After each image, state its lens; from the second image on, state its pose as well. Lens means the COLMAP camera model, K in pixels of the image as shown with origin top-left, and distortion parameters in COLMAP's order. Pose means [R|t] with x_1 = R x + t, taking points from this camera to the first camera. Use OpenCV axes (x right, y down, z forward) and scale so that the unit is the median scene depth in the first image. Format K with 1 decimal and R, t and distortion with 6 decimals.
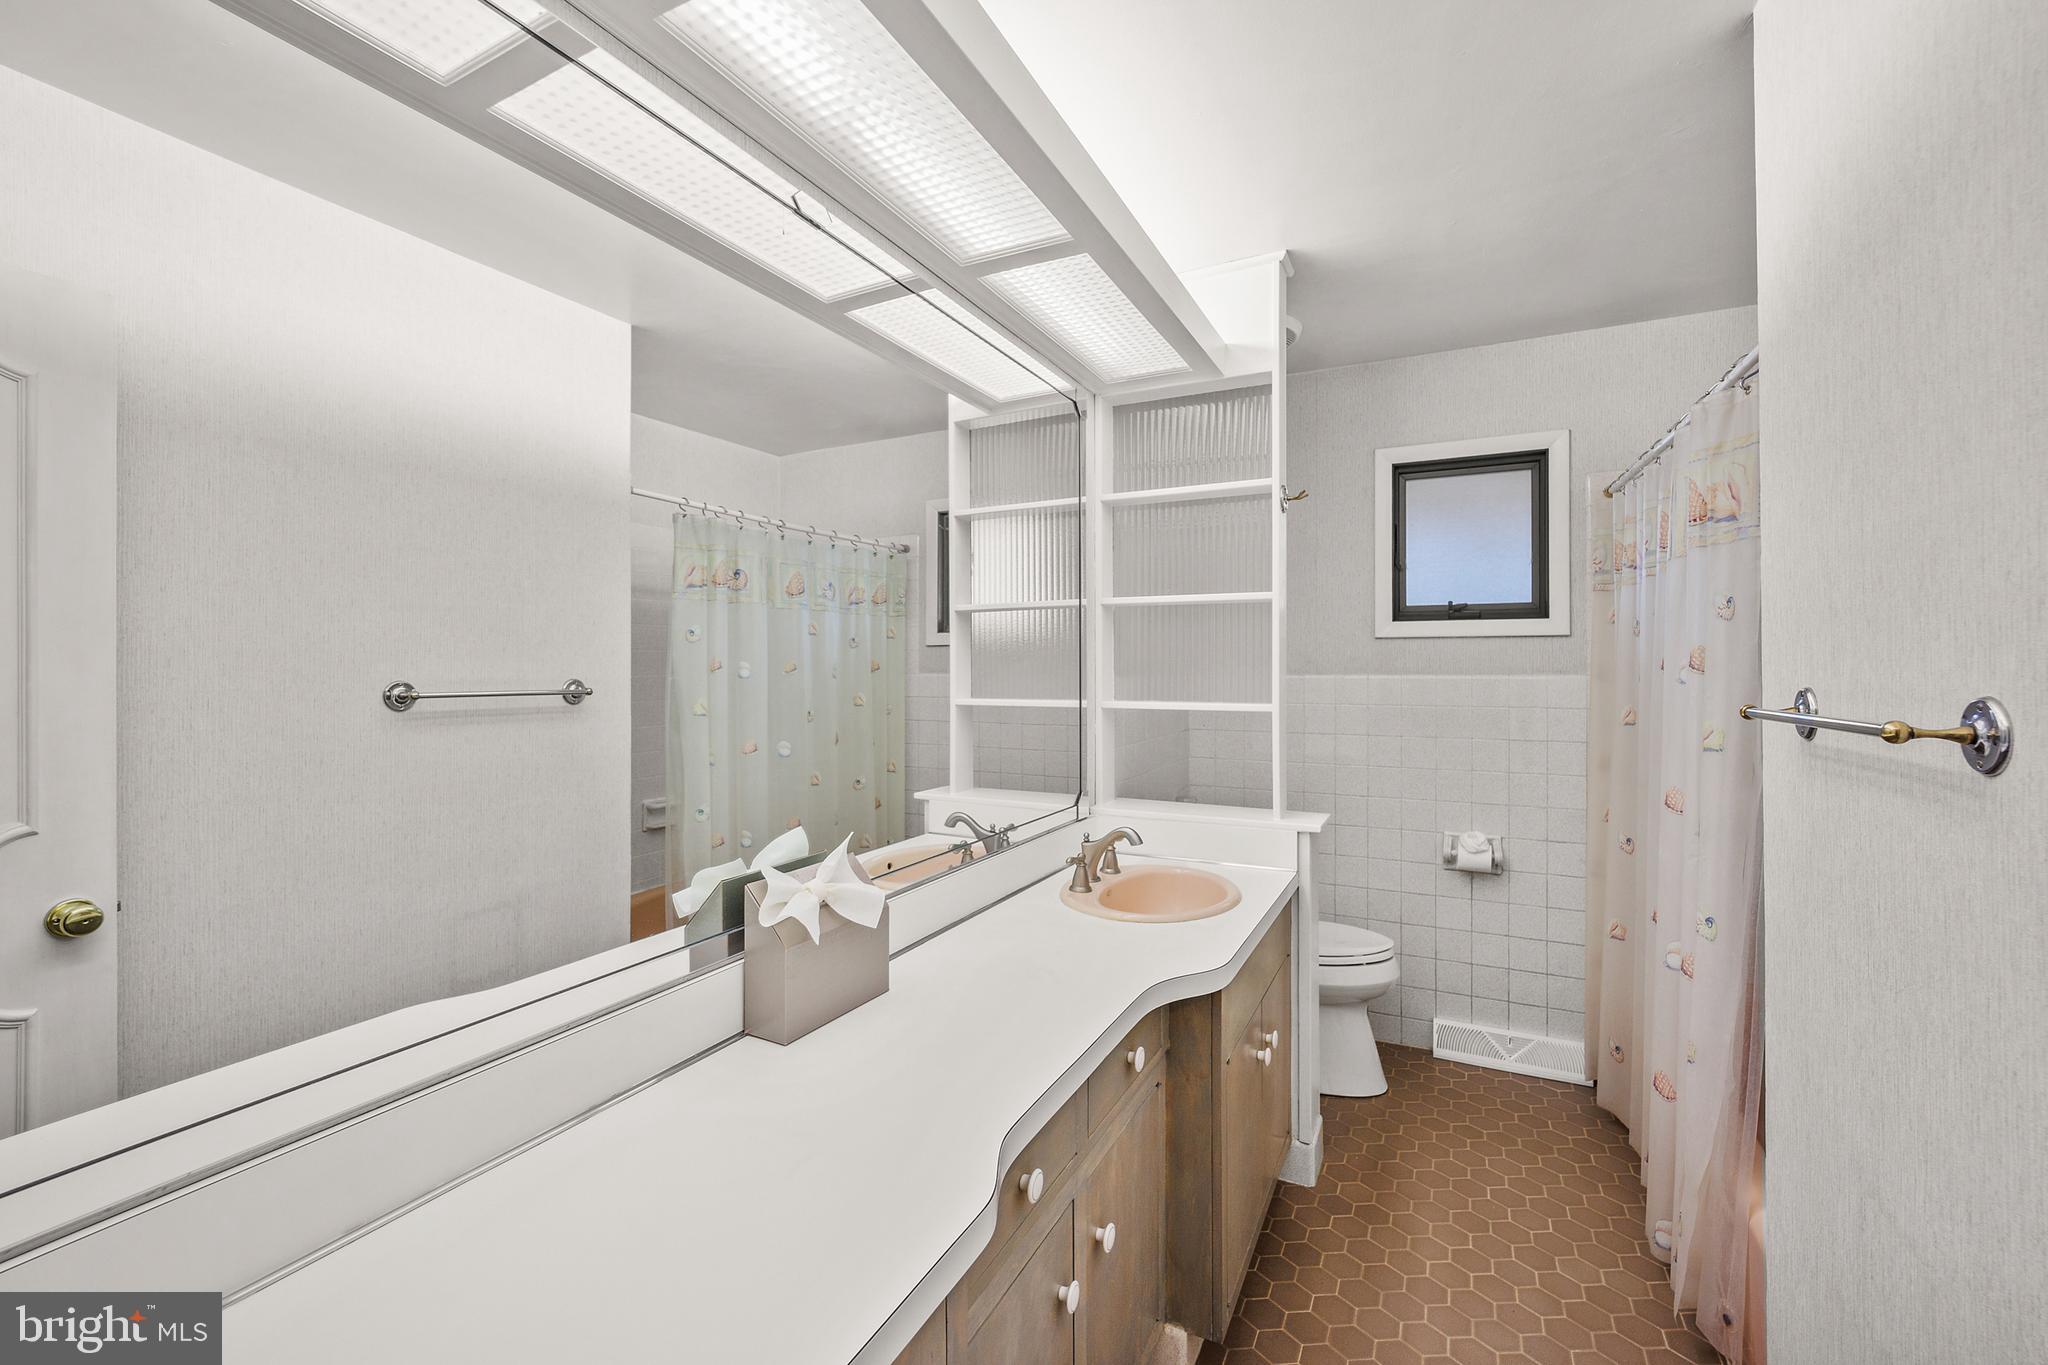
lens RADIAL K [[841.8, 0, 1012.8], [0, 841.8, 665.3], [0, 0, 1]] dist [-0.002114, -0.000371]
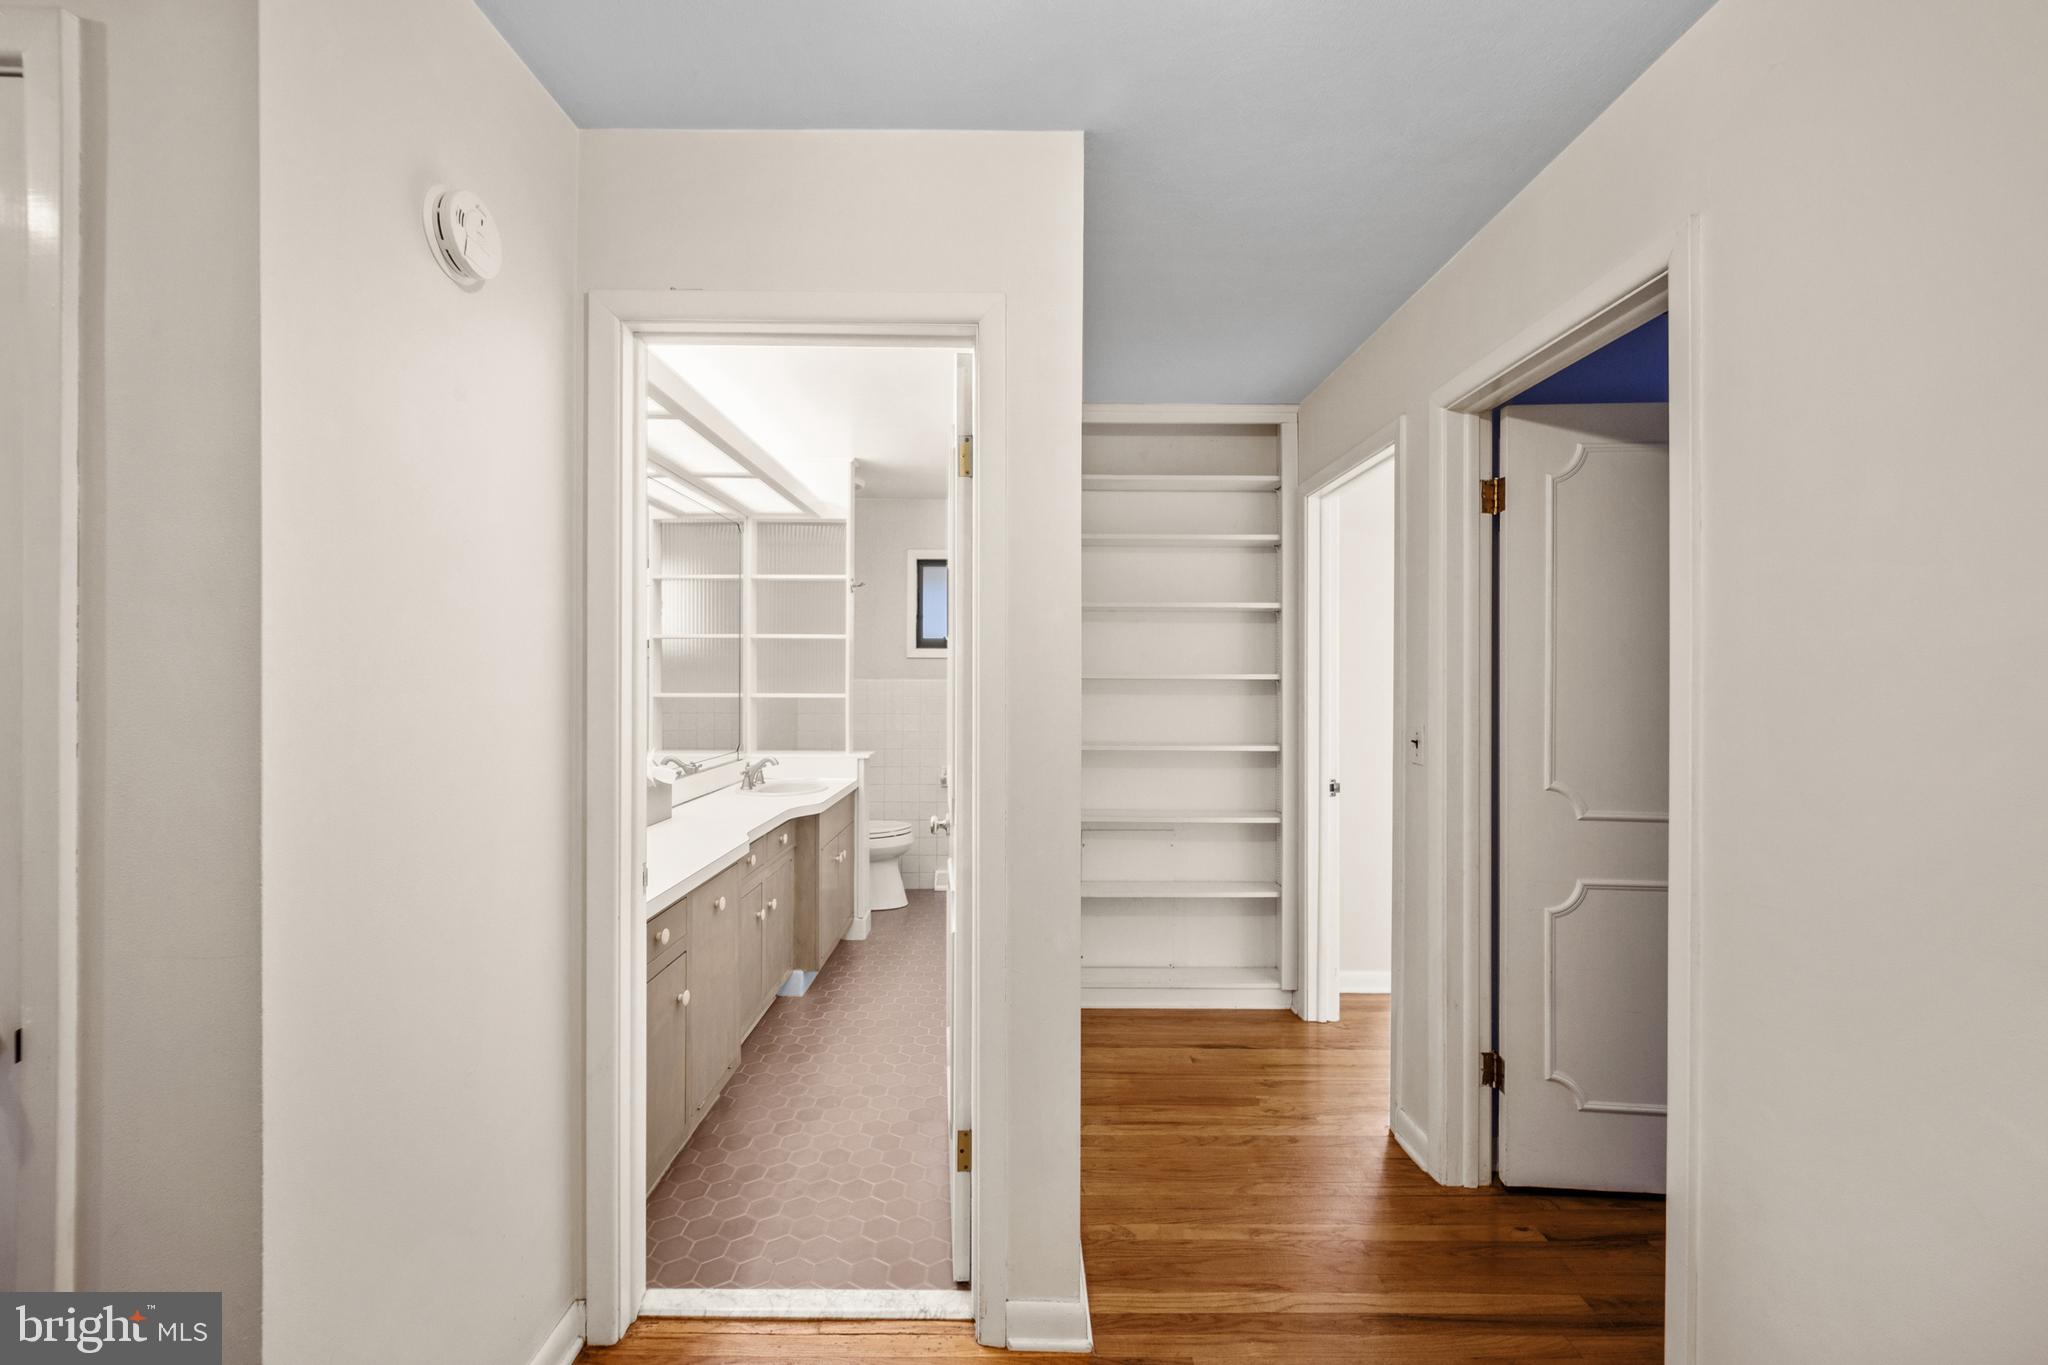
lens RADIAL K [[841.8, 0, 1016.7], [0, 841.8, 669.6], [0, 0, 1]] dist [-0.002114, -0.000371]
pose [[0.886898, 0.005940, 0.461928, -0.217310], [-0.005290, 0.999982, -0.002703, -0.005101], [-0.461935, -0.000047, 0.886914, -0.828473]]
